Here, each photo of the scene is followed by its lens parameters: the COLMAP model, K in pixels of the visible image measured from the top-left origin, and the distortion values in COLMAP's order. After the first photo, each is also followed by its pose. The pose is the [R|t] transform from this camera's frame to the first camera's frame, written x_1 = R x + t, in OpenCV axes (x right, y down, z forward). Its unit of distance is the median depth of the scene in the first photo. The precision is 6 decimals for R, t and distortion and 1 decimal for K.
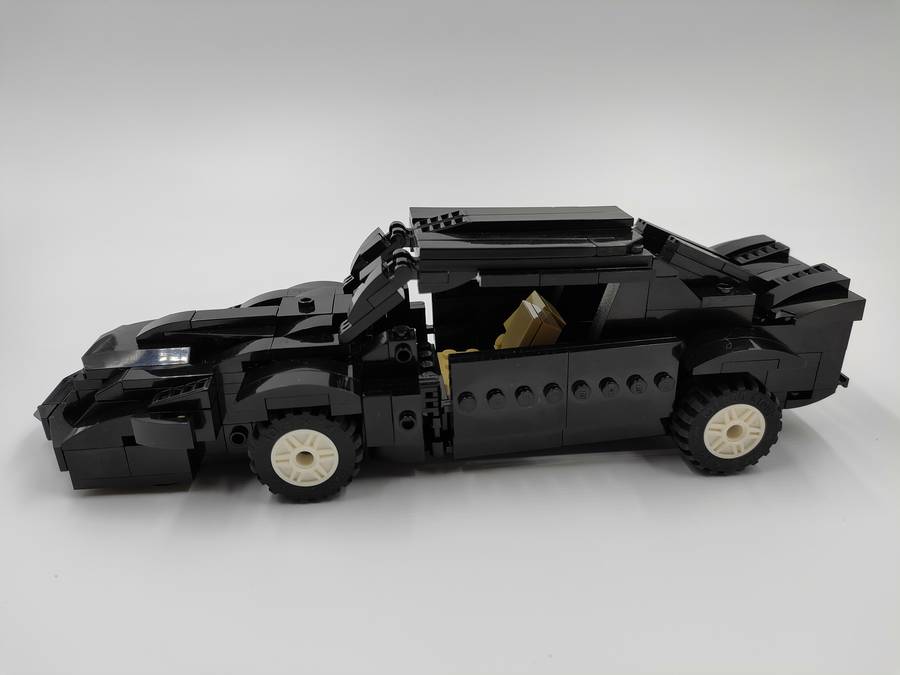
lens RADIAL K [[686.5, 0, 450.0], [0, 686.5, 337.5], [0, 0, 1]] dist [-0.001489, -0.001266]
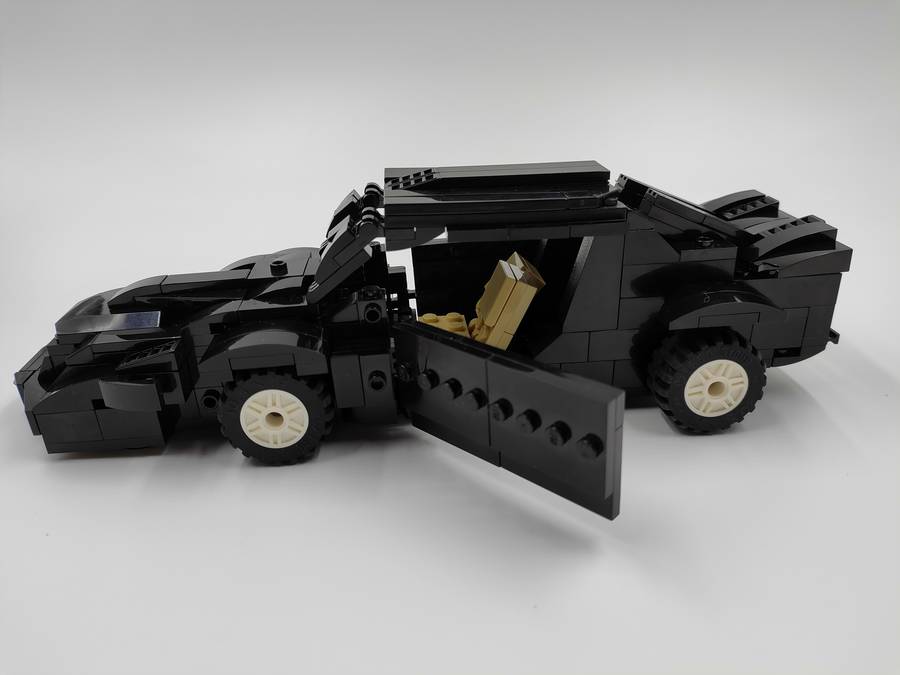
lens RADIAL K [[686.5, 0, 450.0], [0, 686.5, 337.5], [0, 0, 1]] dist [-0.001489, -0.001266]
pose [[0.999269, -0.015410, -0.034984, 0.074928], [0.016159, 0.999644, 0.021236, 0.038165], [0.034645, -0.021786, 0.999162, 0.019903]]
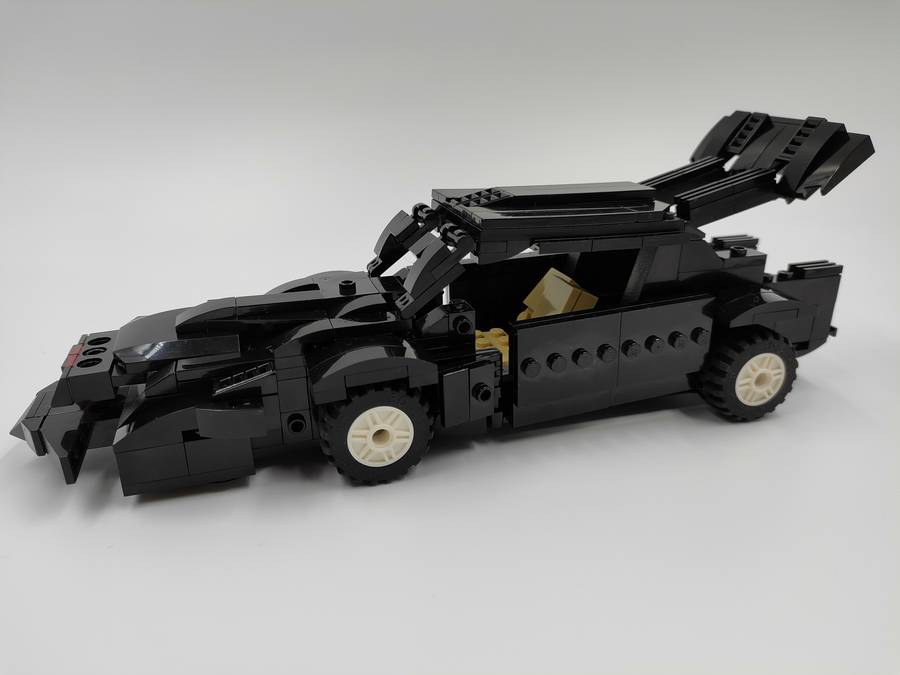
lens RADIAL K [[686.5, 0, 450.0], [0, 686.5, 337.5], [0, 0, 1]] dist [-0.001489, -0.001266]
pose [[0.980925, -0.065719, 0.182940, -0.266199], [0.071501, 0.997123, -0.025185, 0.063039], [-0.180759, 0.037785, 0.982801, 0.015556]]
